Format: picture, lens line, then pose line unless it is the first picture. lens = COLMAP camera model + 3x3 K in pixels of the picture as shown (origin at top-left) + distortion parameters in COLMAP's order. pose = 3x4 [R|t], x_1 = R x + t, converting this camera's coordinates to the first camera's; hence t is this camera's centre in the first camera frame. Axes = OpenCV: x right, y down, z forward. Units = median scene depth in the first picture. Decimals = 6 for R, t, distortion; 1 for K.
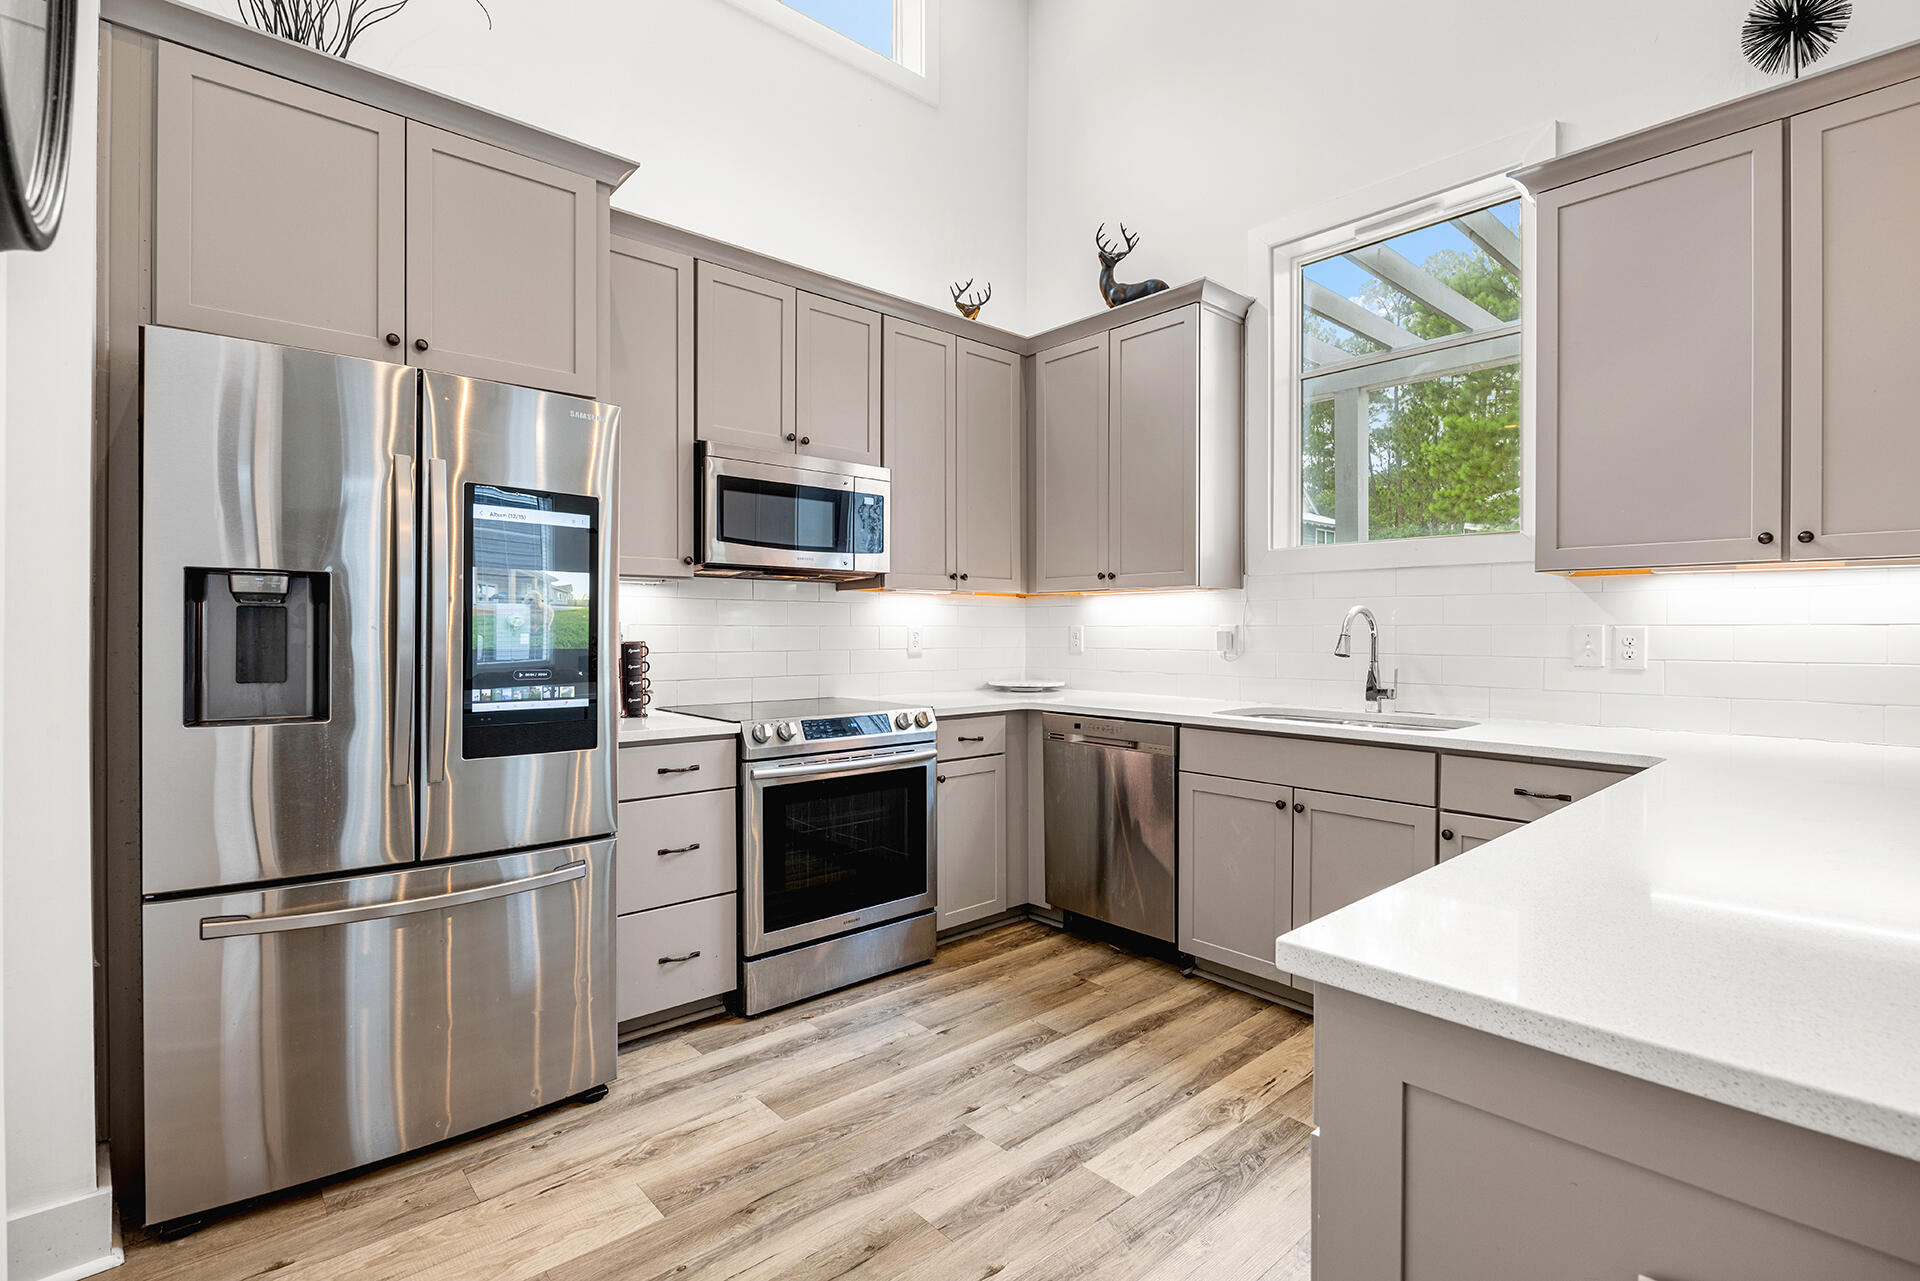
lens RADIAL K [[884.6, 0, 960.0], [0, 884.6, 640.5], [0, 0, 1]] dist [-0.017824, 0.000665]
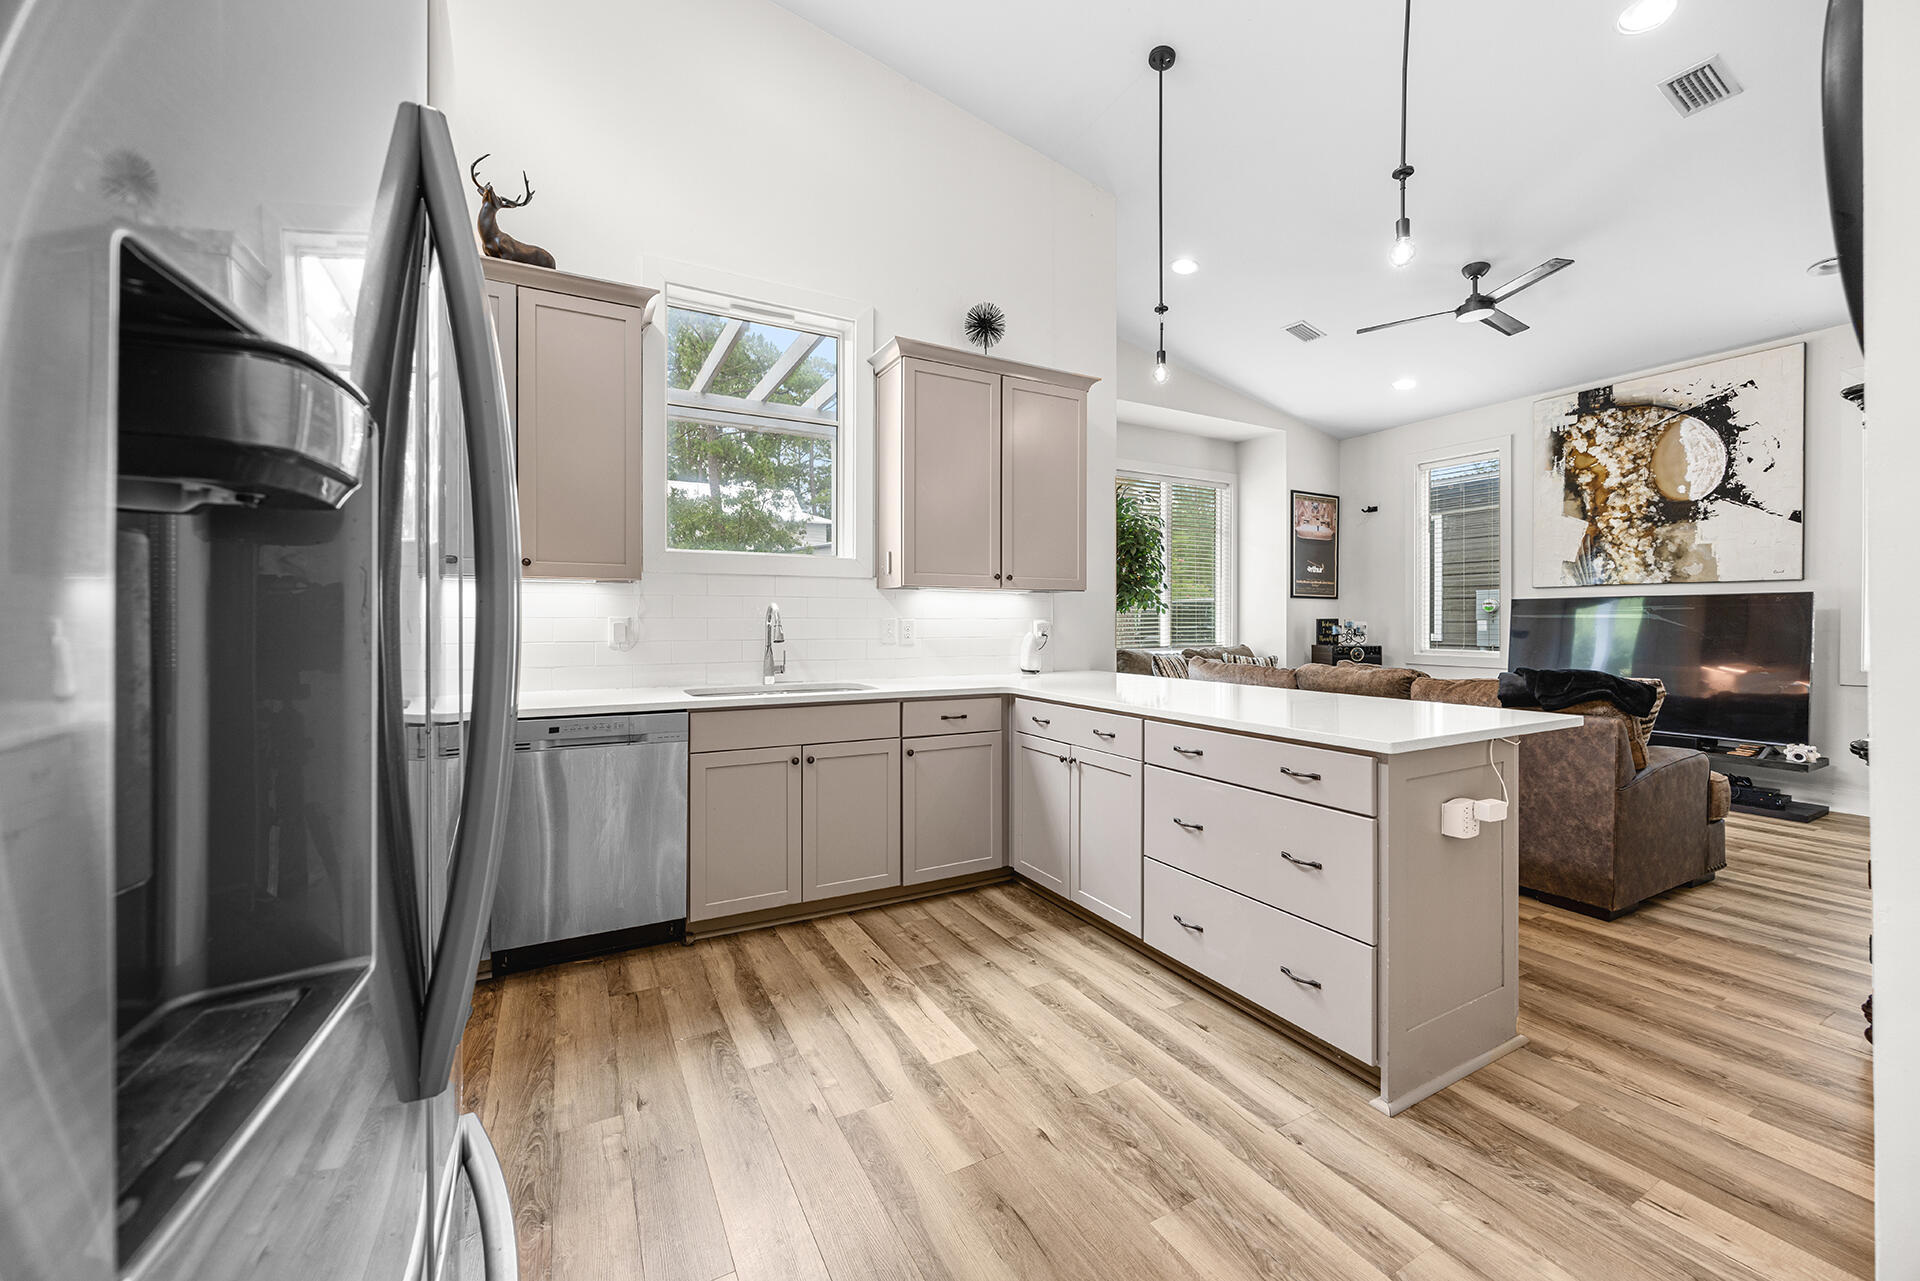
lens RADIAL K [[742.7, 0, 968.8], [0, 742.7, 626.6], [0, 0, 1]] dist [-0.002428, -0.000515]
pose [[0.225932, -0.007991, 0.974110, -0.610066], [0.013187, 0.999900, 0.005143, -0.007791], [-0.974054, 0.011684, 0.226015, 0.516417]]
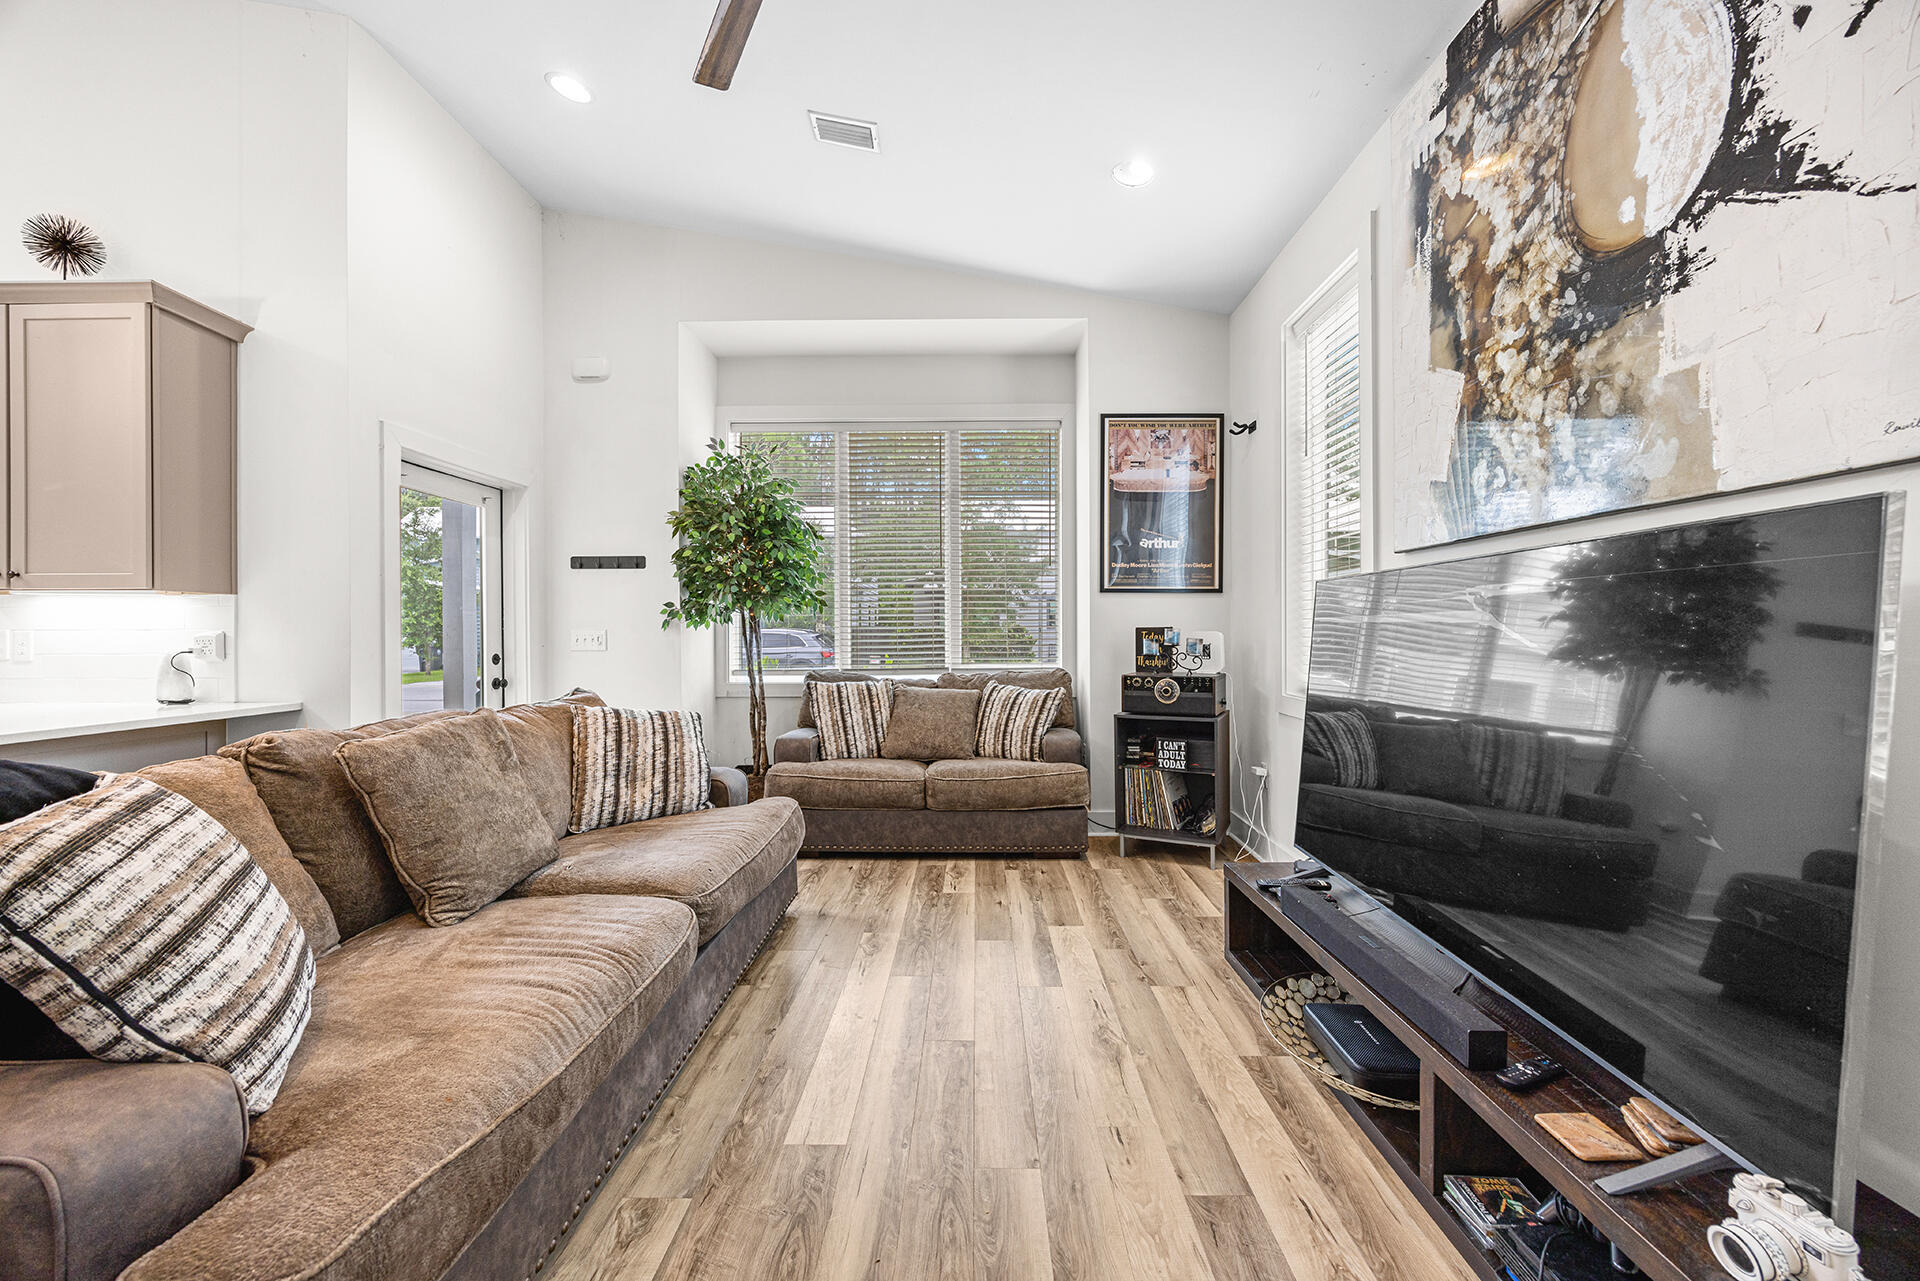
lens RADIAL K [[731.2, 0, 956.6], [0, 731.2, 637.0], [0, 0, 1]] dist [-0.000583, -0.000186]
pose [[0.681425, -0.007275, 0.731851, 0.876217], [0.012161, 0.999925, -0.001382, 0.012171], [-0.731787, 0.009842, 0.681463, -0.861906]]
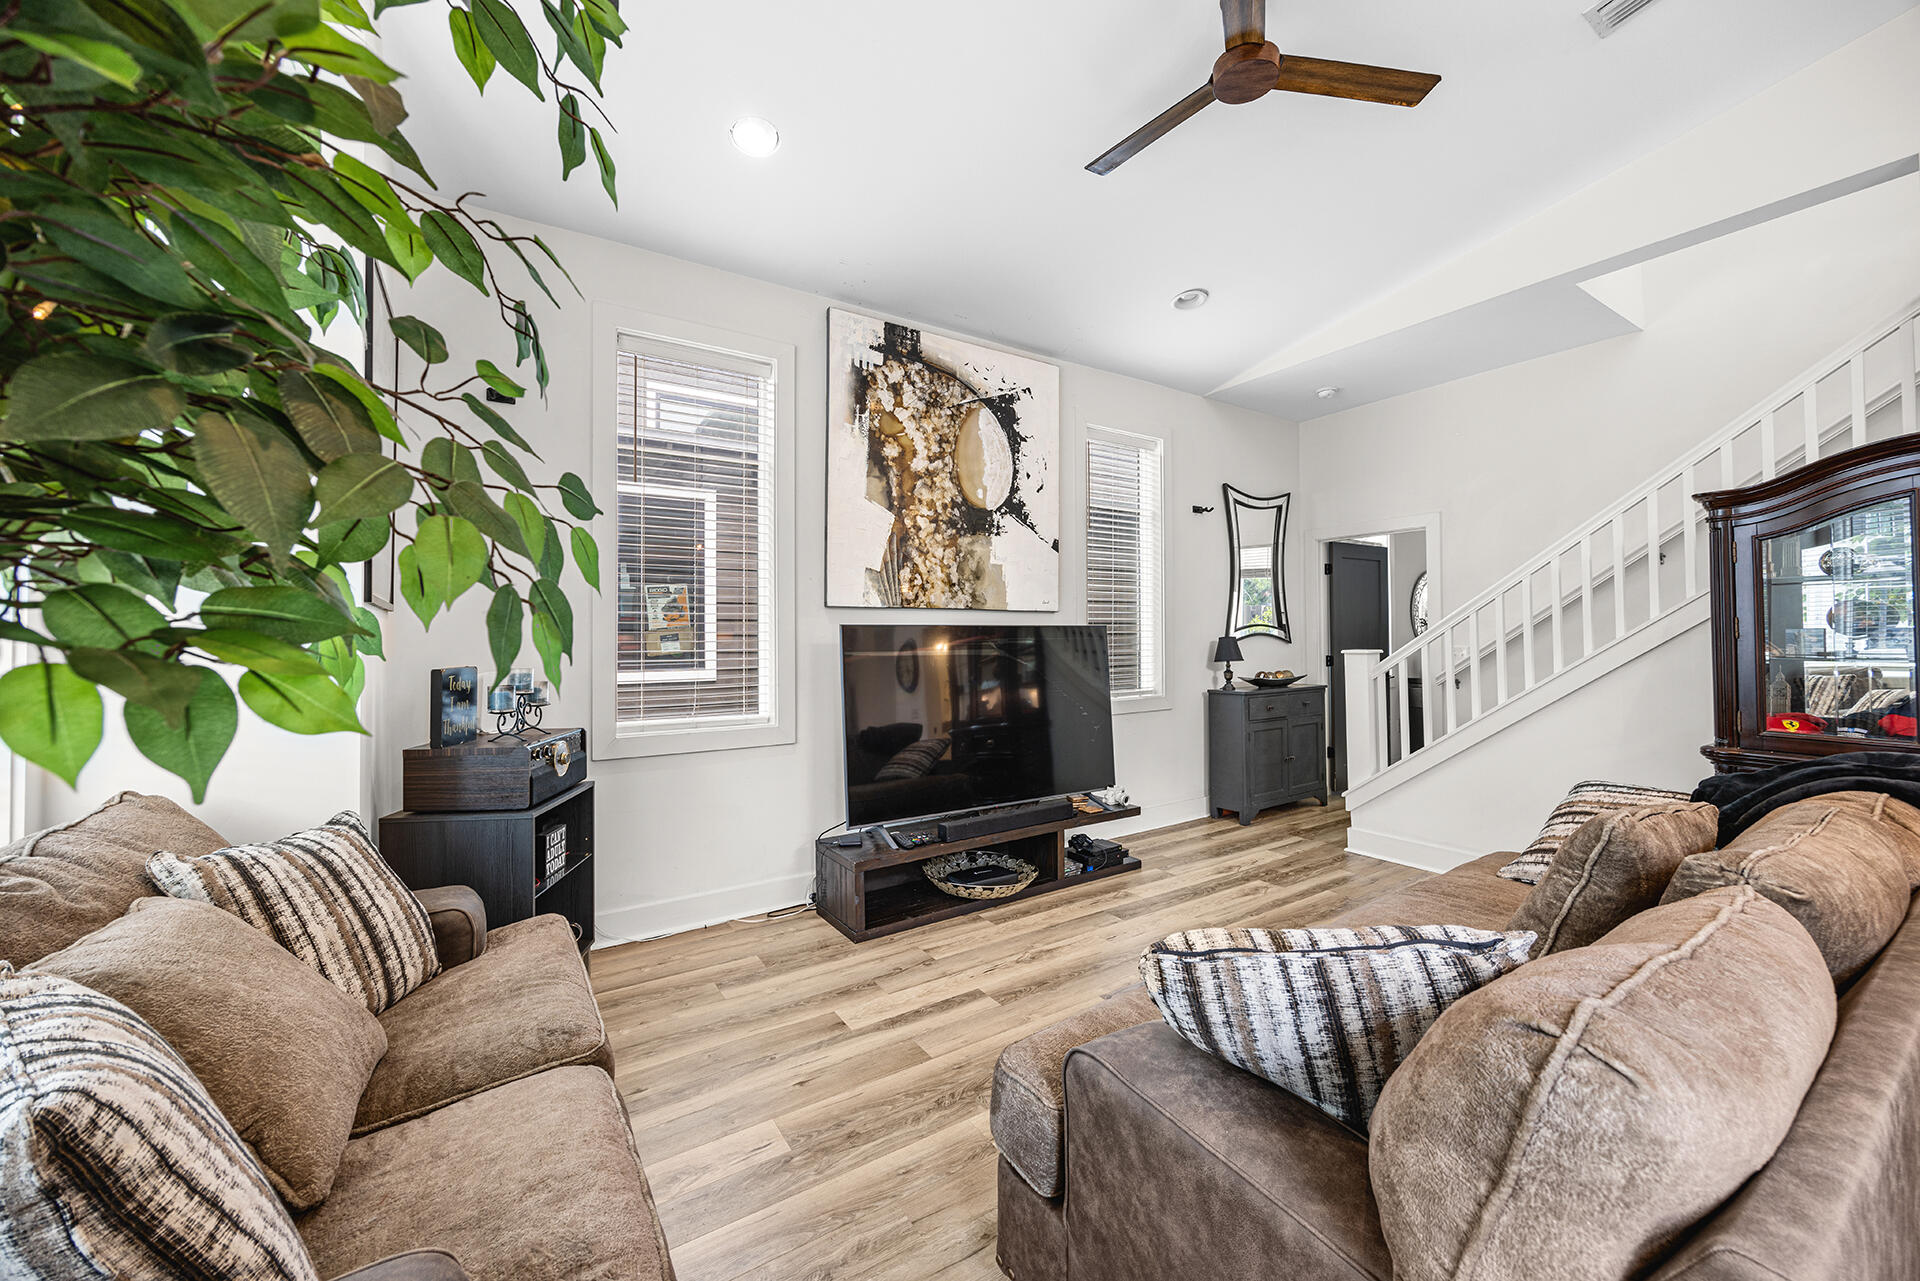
lens RADIAL K [[742.7, 0, 968.8], [0, 742.7, 626.6], [0, 0, 1]] dist [-0.002428, -0.000515]
pose [[-0.990762, 0.005431, 0.135500, 1.503848], [0.005878, 0.999979, 0.002904, -0.056096], [-0.135481, 0.003674, -0.990773, 0.692169]]
